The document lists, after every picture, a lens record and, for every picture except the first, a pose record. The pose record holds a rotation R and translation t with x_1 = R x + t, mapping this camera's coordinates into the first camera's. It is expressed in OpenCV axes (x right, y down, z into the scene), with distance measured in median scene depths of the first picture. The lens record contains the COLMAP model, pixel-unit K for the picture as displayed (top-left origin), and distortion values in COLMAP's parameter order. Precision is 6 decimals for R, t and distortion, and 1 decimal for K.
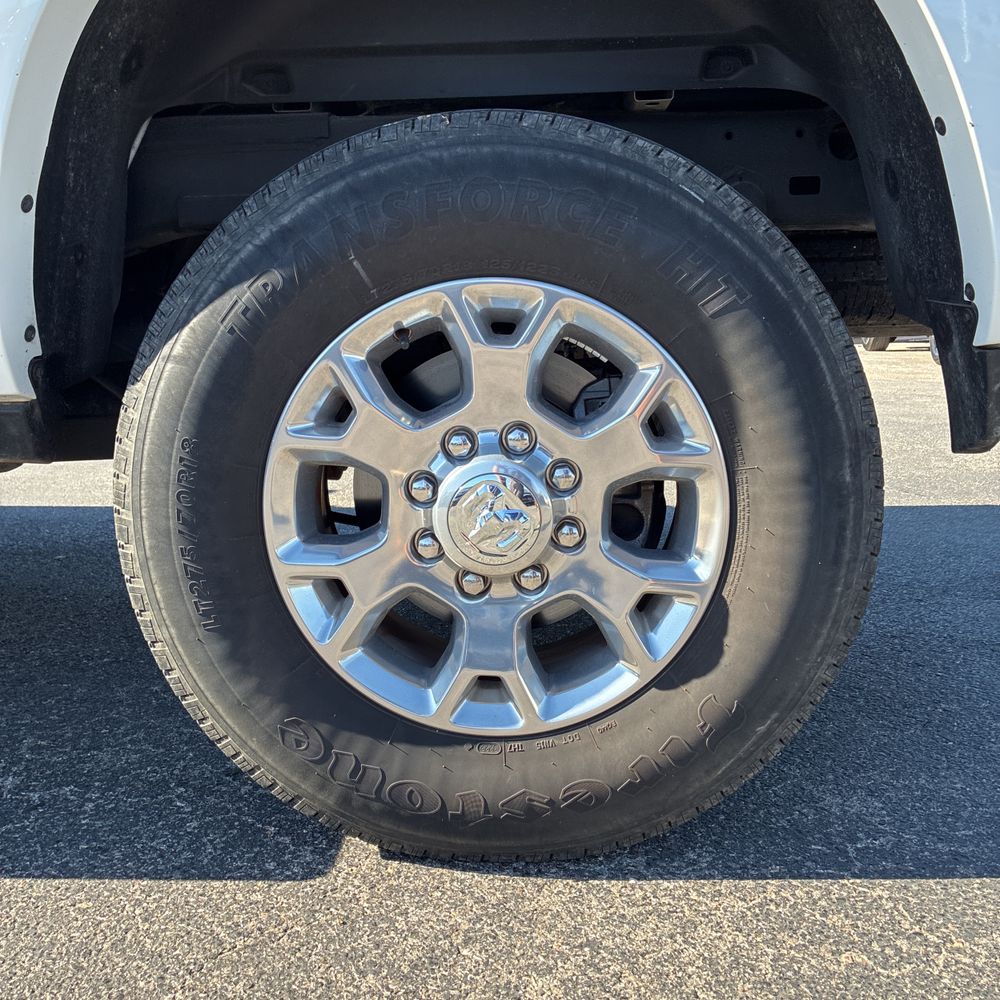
lens RADIAL K [[1008.3, 0, 501.0], [0, 1008.3, 504.7], [0, 0, 1]] dist [0.029396, -0.009850]
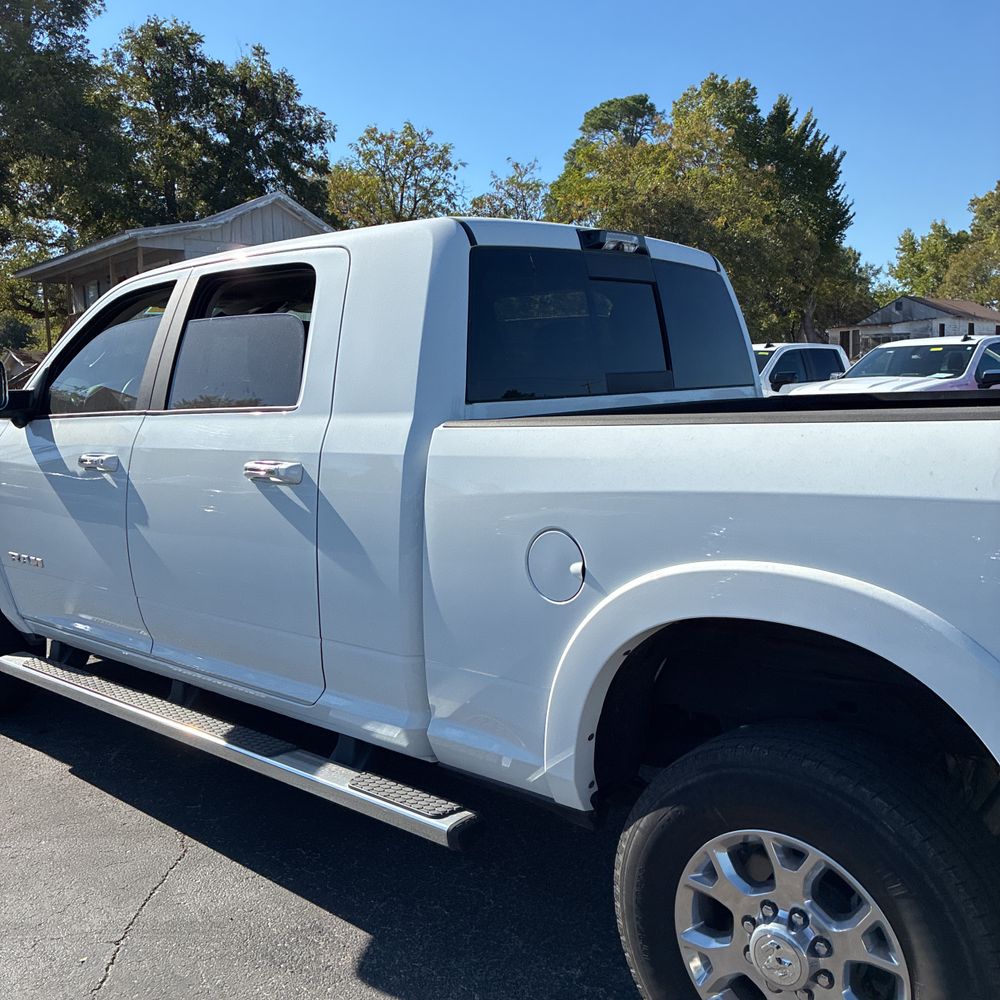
lens RADIAL K [[1008.3, 0, 501.0], [0, 1008.3, 504.7], [0, 0, 1]] dist [0.029396, -0.009850]
pose [[0.767183, 0.074079, -0.637136, 0.718223], [-0.091362, 0.995801, 0.005770, -0.770223], [0.634888, 0.053784, 0.770730, -0.810615]]
